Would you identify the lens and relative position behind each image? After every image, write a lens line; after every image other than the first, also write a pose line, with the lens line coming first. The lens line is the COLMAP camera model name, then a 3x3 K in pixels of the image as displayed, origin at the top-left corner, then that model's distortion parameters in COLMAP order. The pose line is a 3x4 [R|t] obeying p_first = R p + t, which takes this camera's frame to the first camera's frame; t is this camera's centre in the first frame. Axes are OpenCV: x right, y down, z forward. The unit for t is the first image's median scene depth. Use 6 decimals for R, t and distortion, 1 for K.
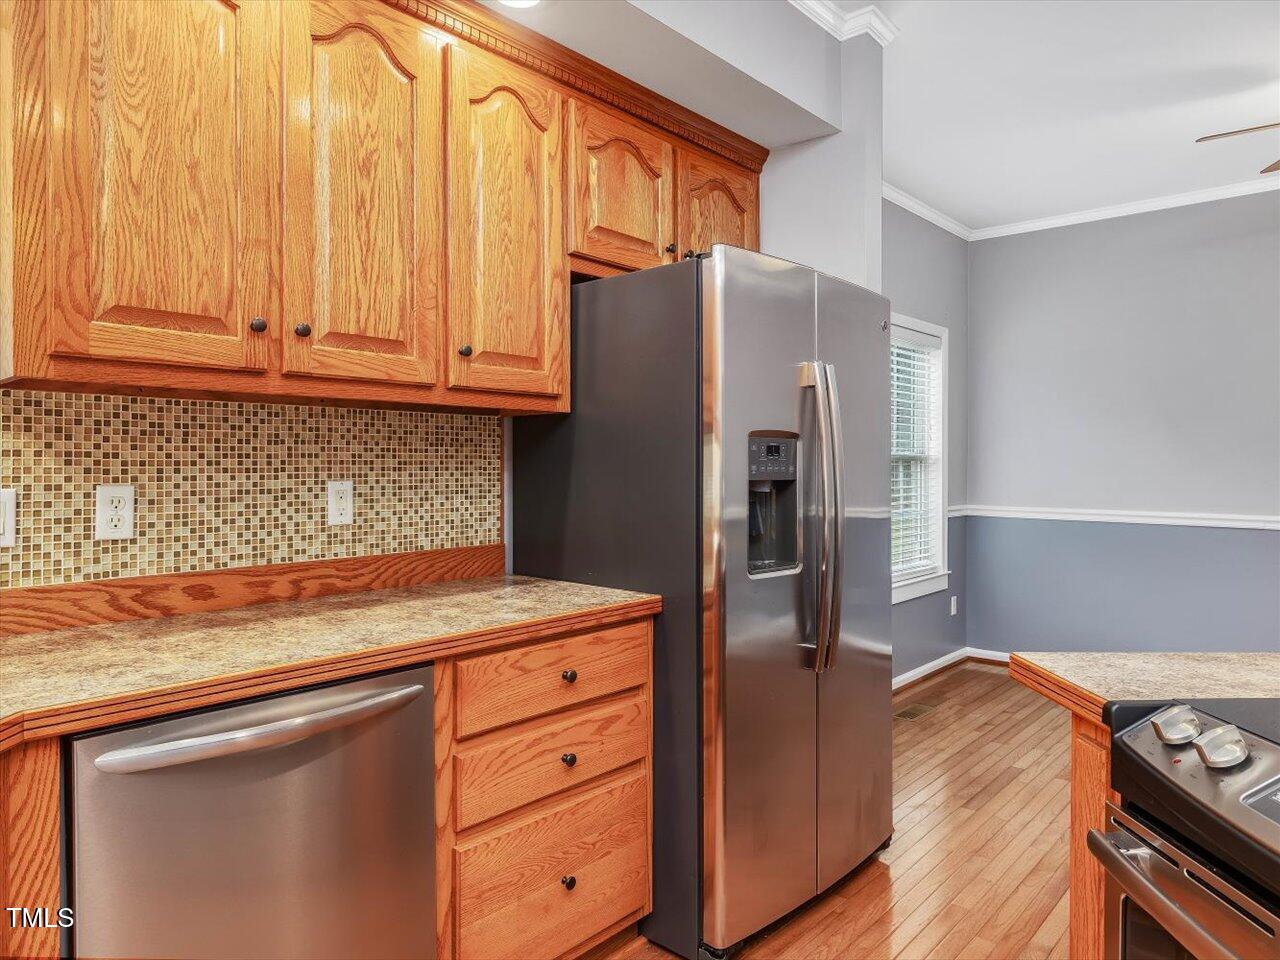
lens RADIAL K [[837.3, 0, 633.6], [0, 837.3, 472.4], [0, 0, 1]] dist [0.012036, -0.000681]
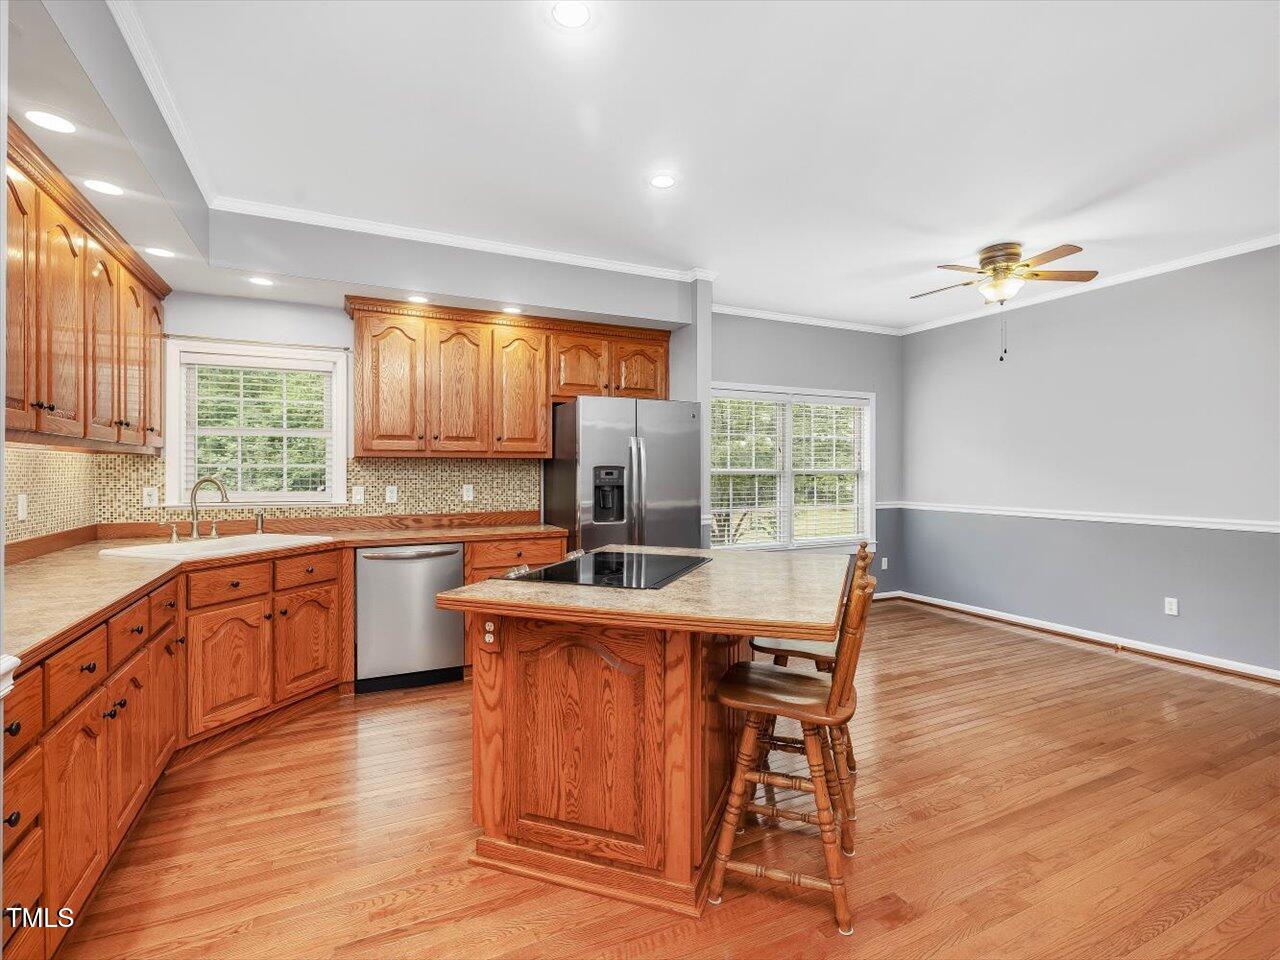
lens RADIAL K [[608.8, 0, 630.9], [0, 608.8, 483.1], [0, 0, 1]] dist [0.003282, 0.001352]
pose [[0.925627, 0.002696, -0.378428, 0.894974], [0.000067, 0.999973, 0.007288, -0.010509], [0.378438, -0.006772, 0.925602, -0.652915]]
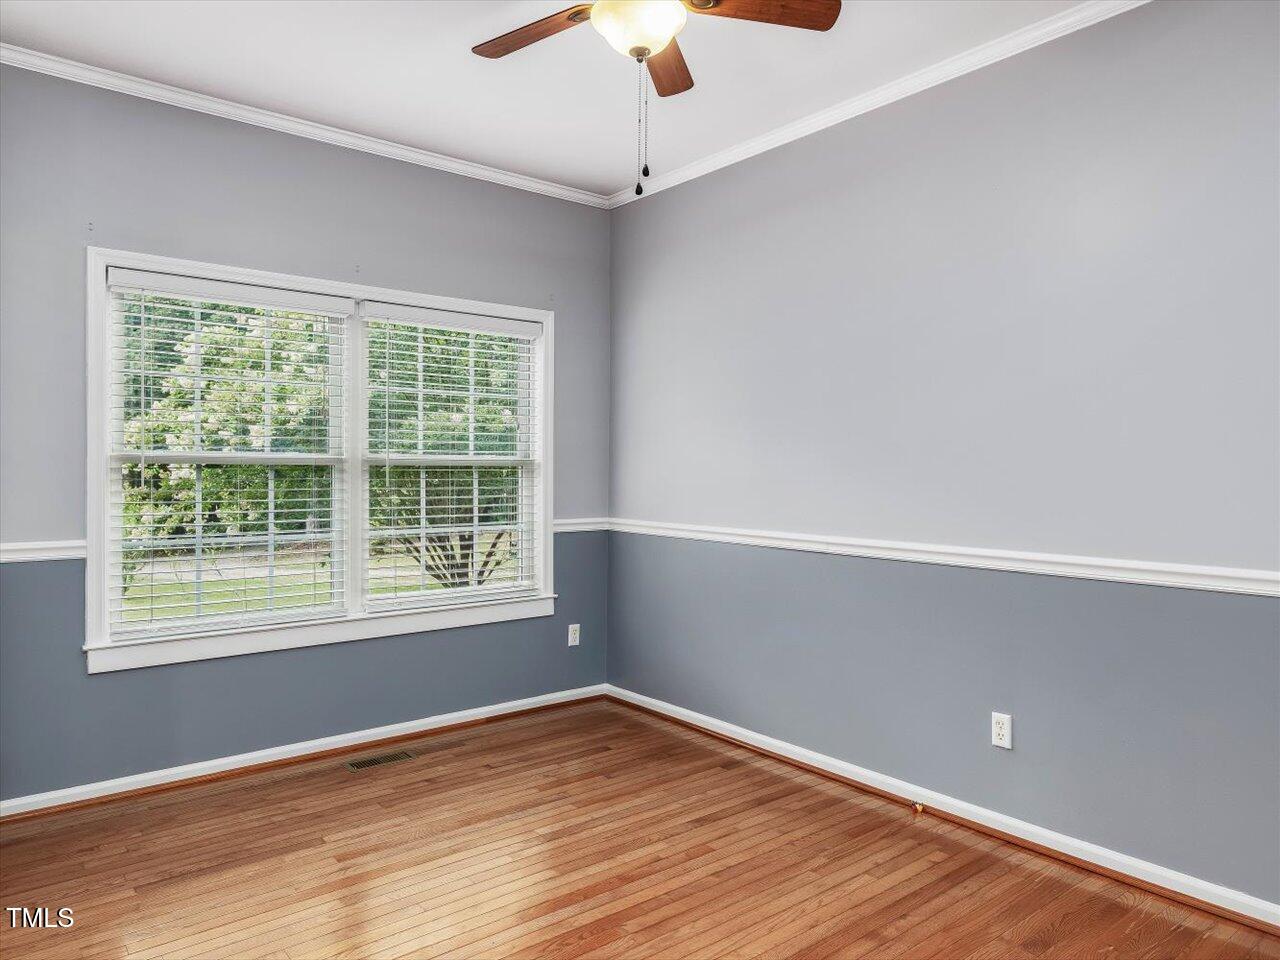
lens RADIAL K [[837.3, 0, 643.2], [0, 837.3, 480.7], [0, 0, 1]] dist [0.012036, -0.000681]
pose [[0.987437, 0.009186, -0.157745, 1.402963], [-0.009828, 0.999946, -0.003290, 0.007721], [0.157706, 0.004799, 0.987474, 0.392946]]
